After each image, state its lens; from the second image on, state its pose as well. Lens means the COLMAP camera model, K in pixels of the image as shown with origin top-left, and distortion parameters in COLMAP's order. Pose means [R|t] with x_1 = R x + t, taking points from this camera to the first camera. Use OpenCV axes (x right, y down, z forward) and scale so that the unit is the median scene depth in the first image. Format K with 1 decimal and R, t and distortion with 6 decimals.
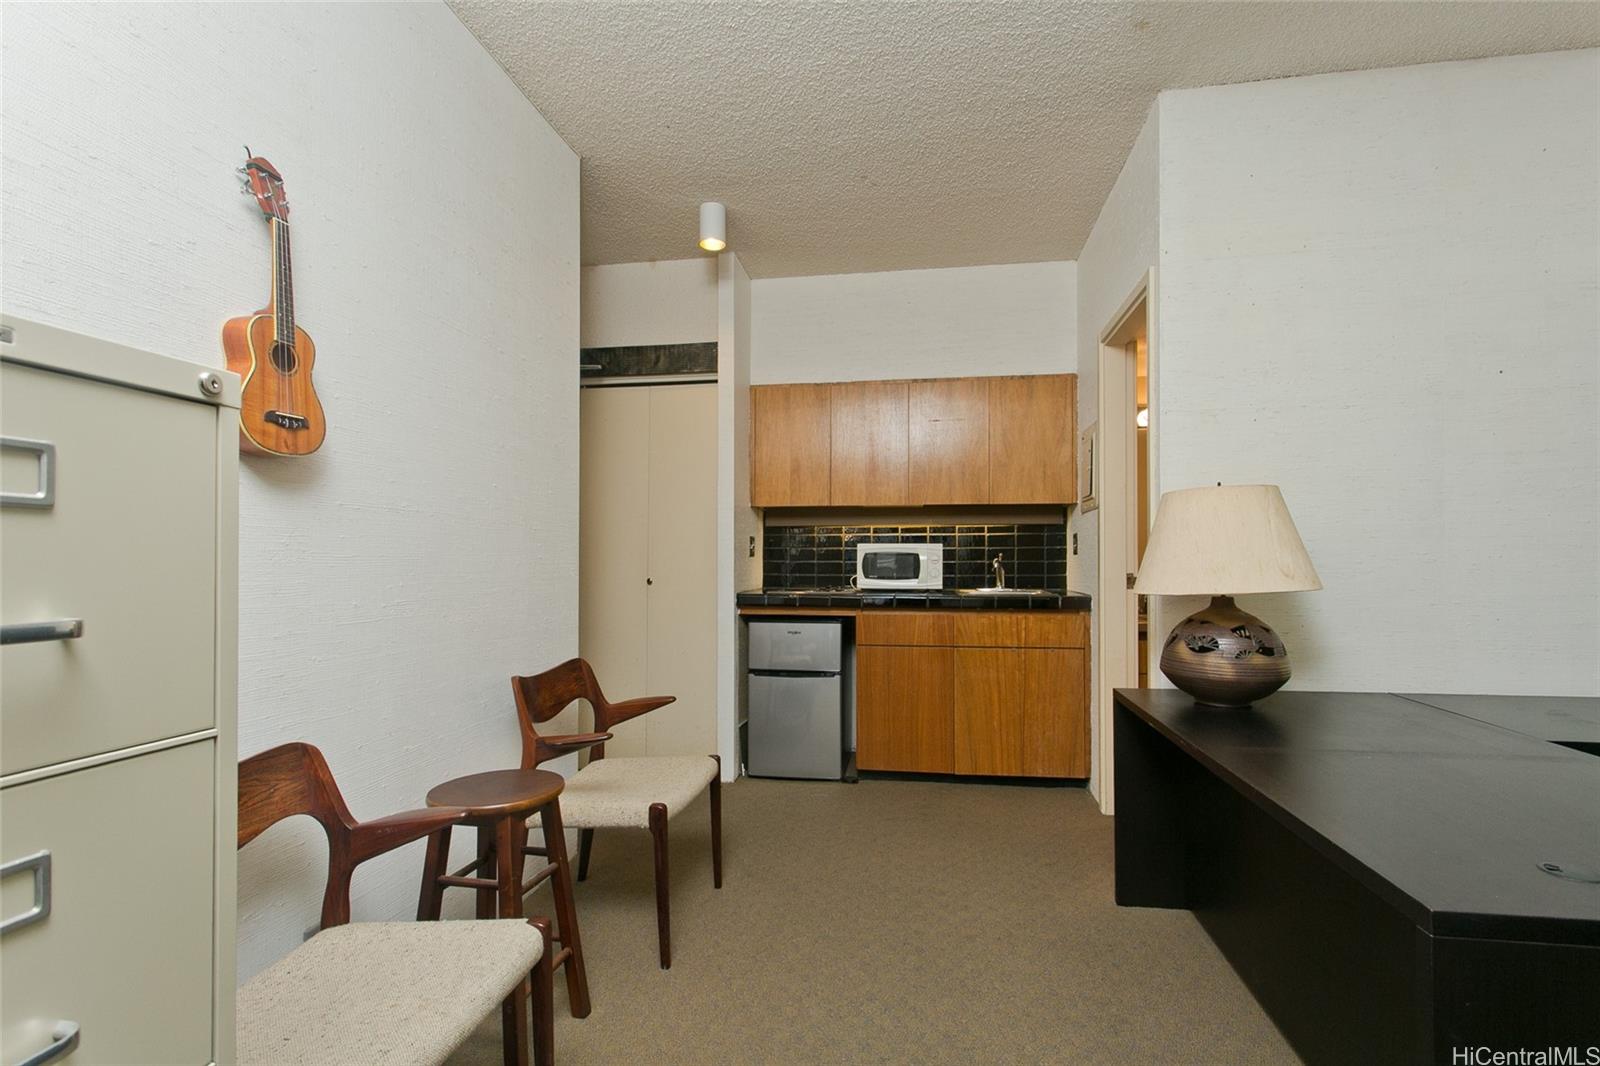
lens RADIAL K [[755.0, 0, 782.1], [0, 755.0, 557.2], [0, 0, 1]] dist [0.000907, 0.000173]
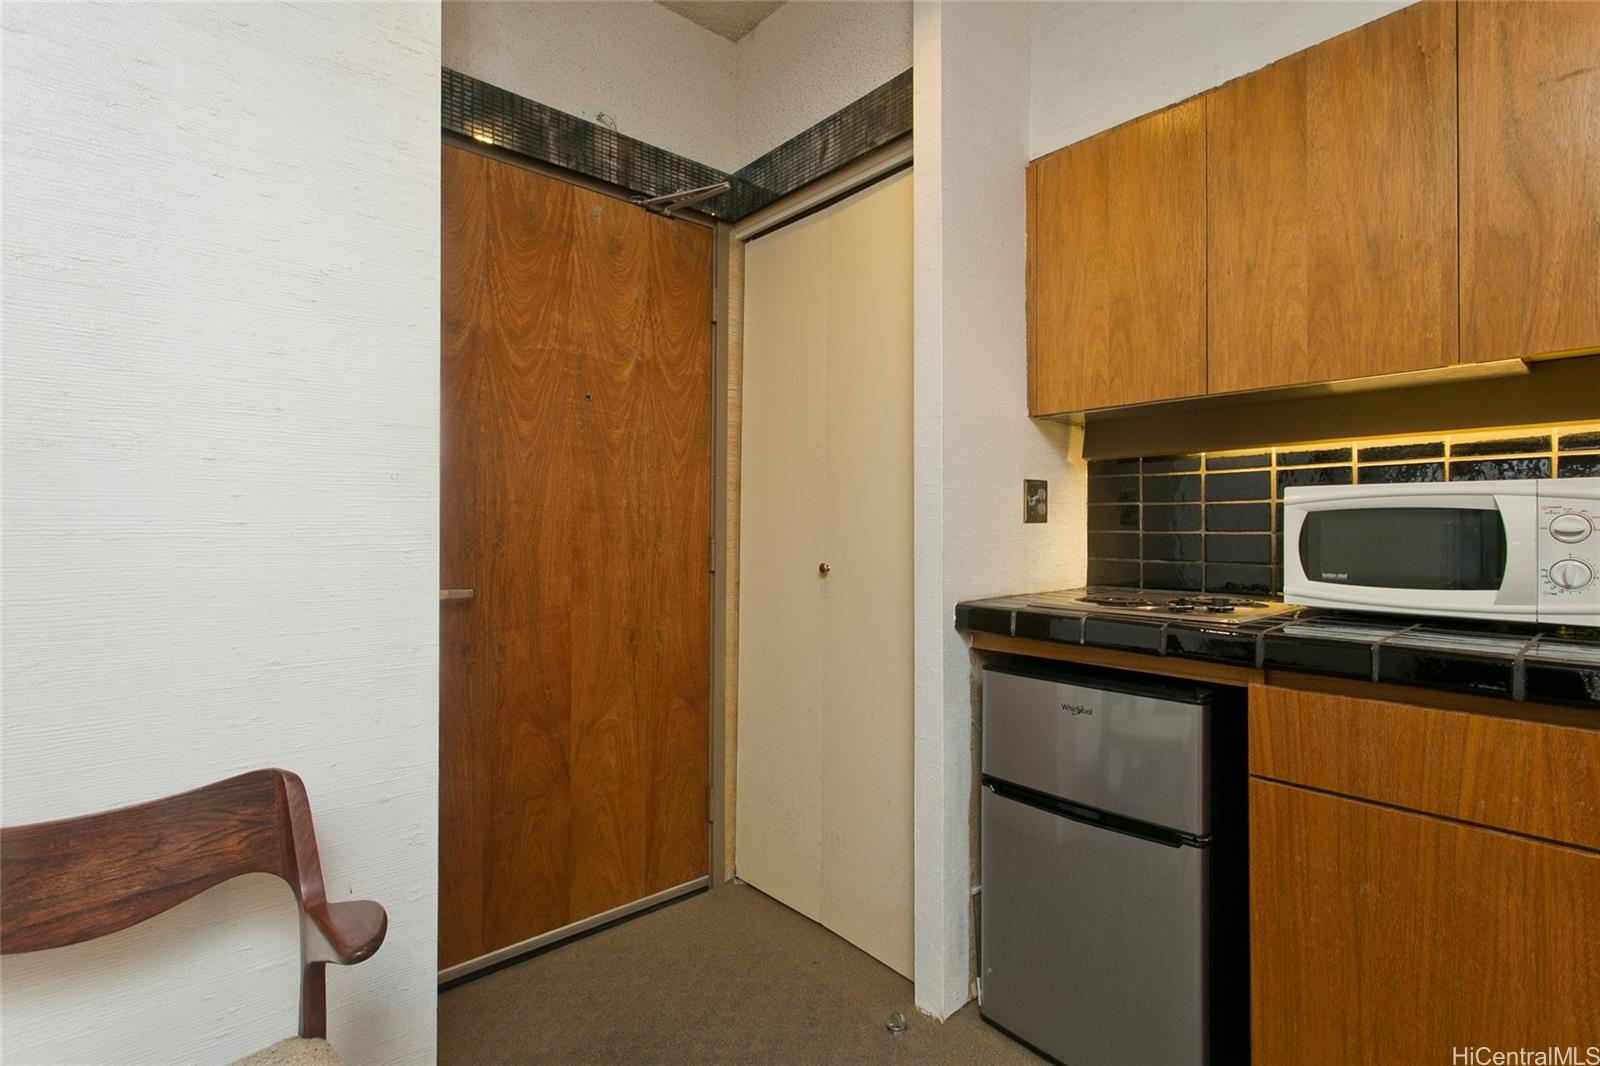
lens RADIAL K [[749.3, 0, 821.1], [0, 749.3, 517.8], [0, 0, 1]] dist [-0.000494, 0.000285]
pose [[0.801111, -0.007124, -0.598474, 0.146869], [0.001551, 0.999951, -0.009827, 0.000982], [0.598514, 0.006944, 0.801082, 0.597779]]
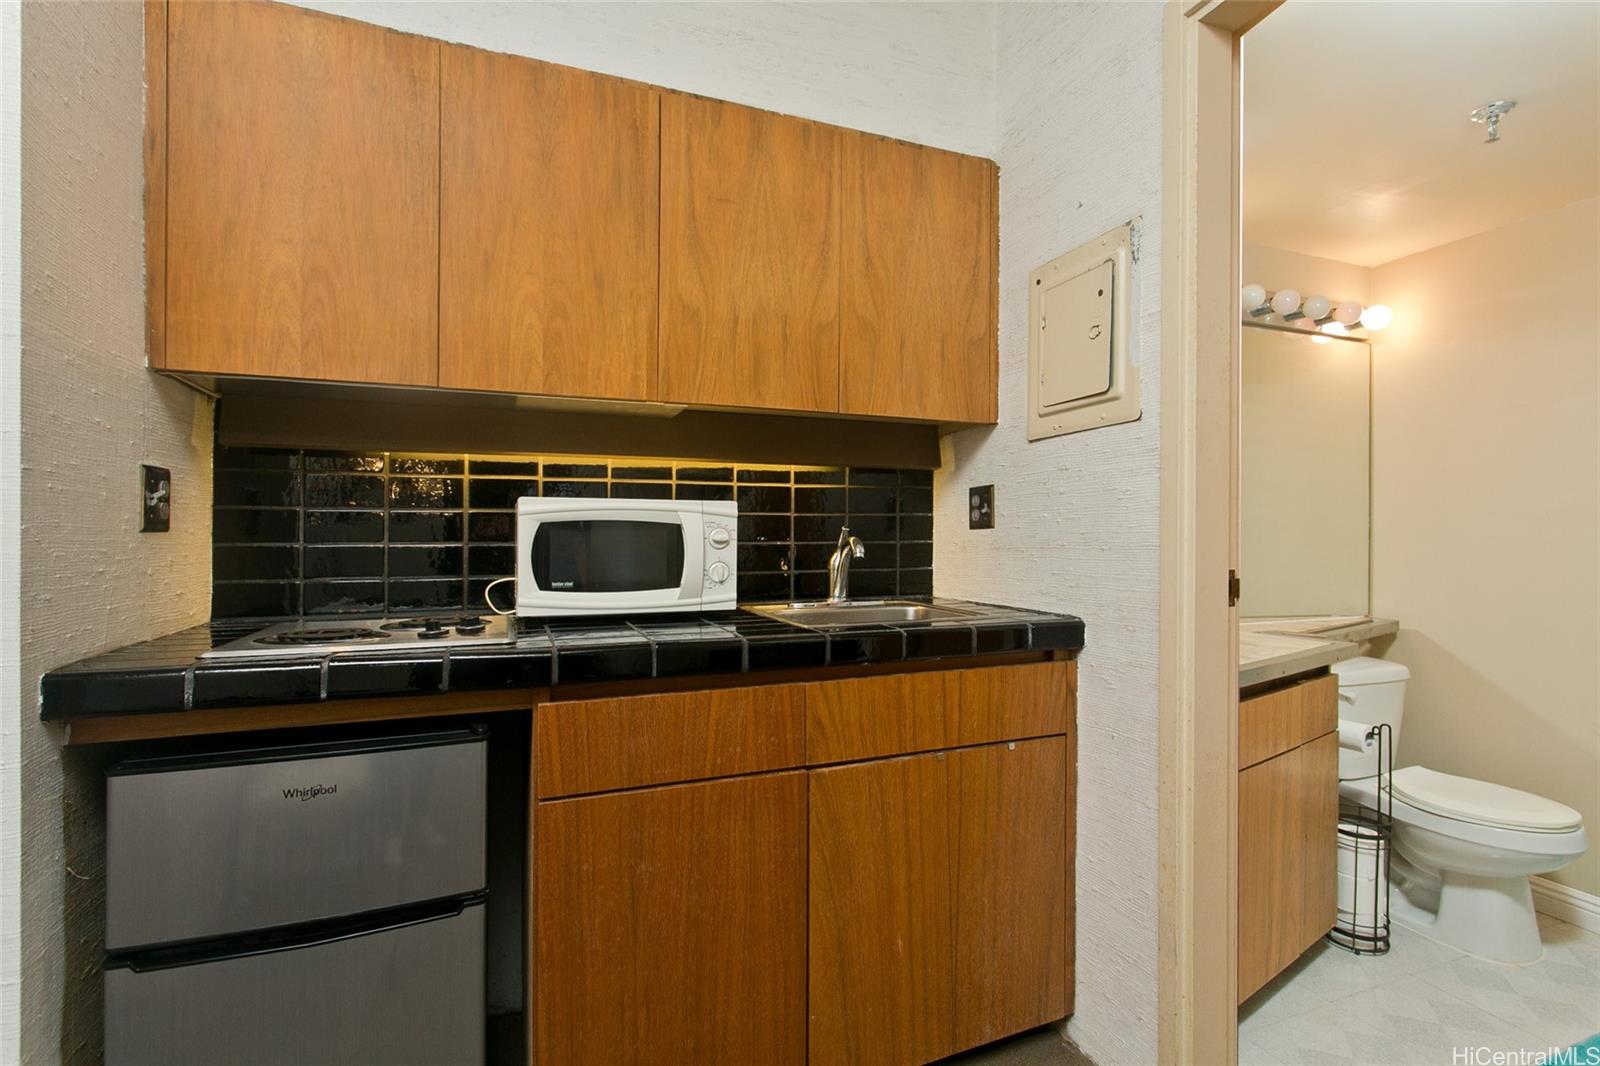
lens RADIAL K [[751.1, 0, 800.8], [0, 751.1, 535.9], [0, 0, 1]] dist [-0.000225, 0.000725]
pose [[0.844655, -0.000142, 0.535311, 0.021310], [-0.001031, 0.999998, 0.001891, 0.000497], [-0.535310, -0.002149, 0.844653, 0.655510]]
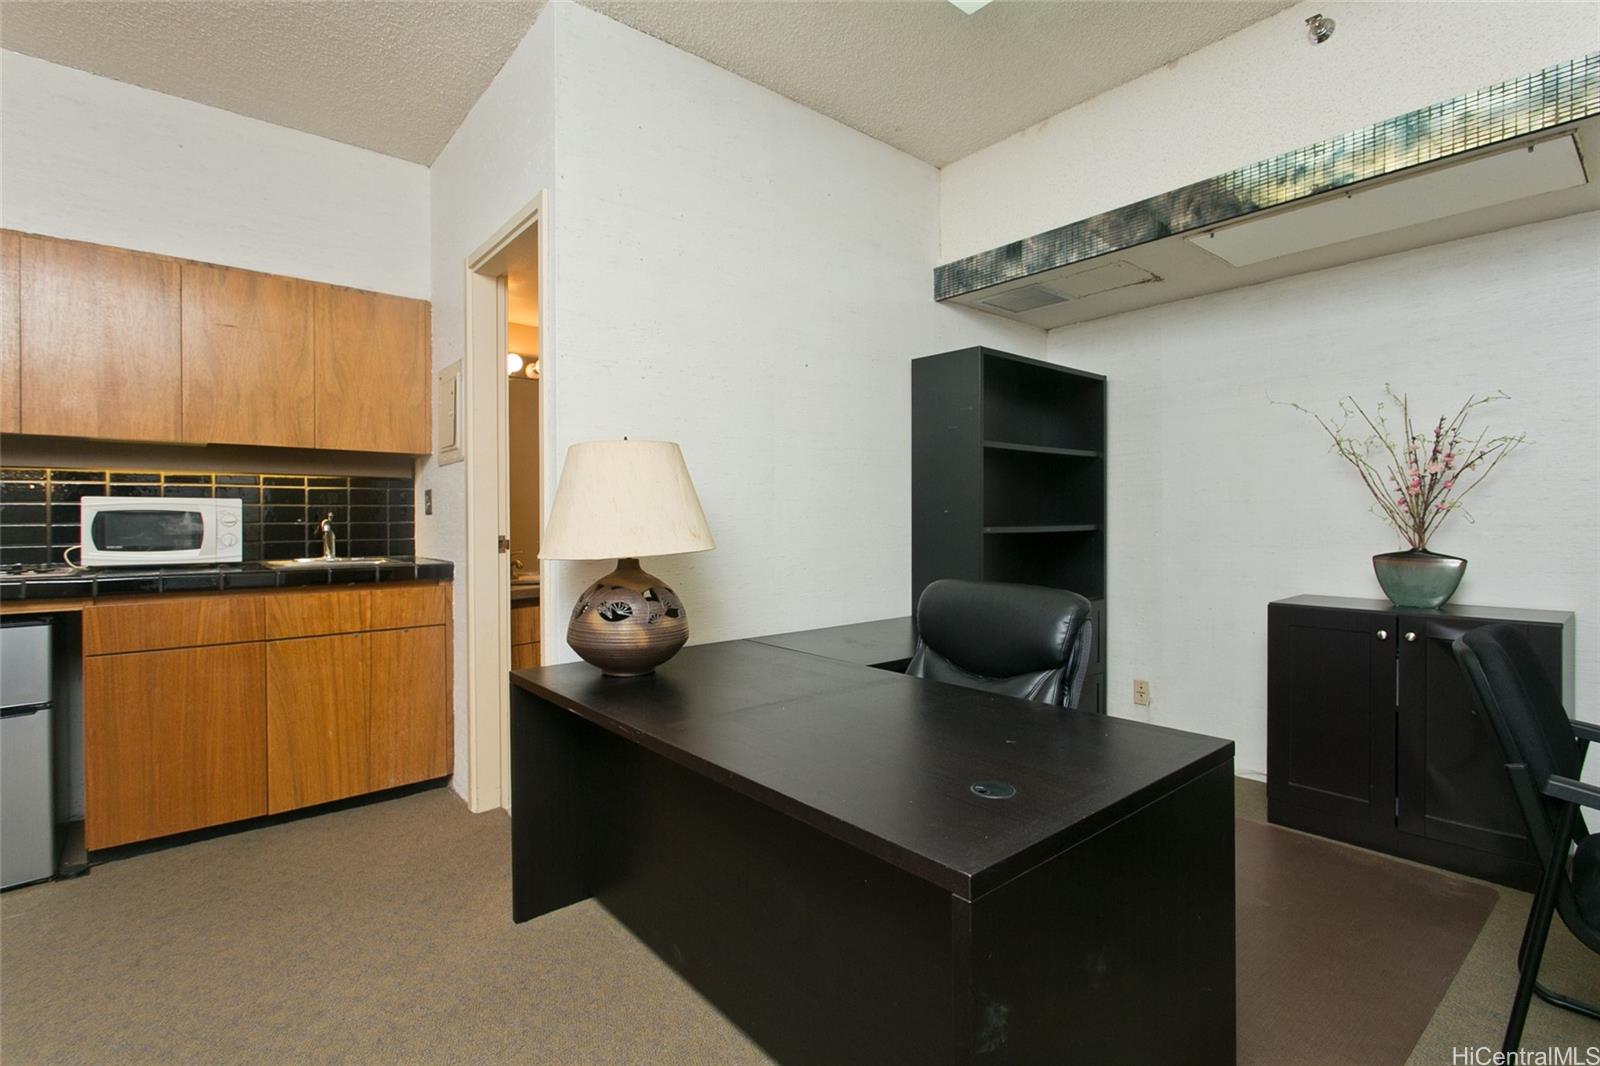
lens RADIAL K [[764.7, 0, 793.5], [0, 764.7, 526.6], [0, 0, 1]] dist [-0.003780, -0.000254]
pose [[0.640622, -0.008529, 0.767809, -0.009589], [0.000818, 0.999945, 0.010425, 0.001380], [-0.767856, -0.006050, 0.640594, 0.134675]]
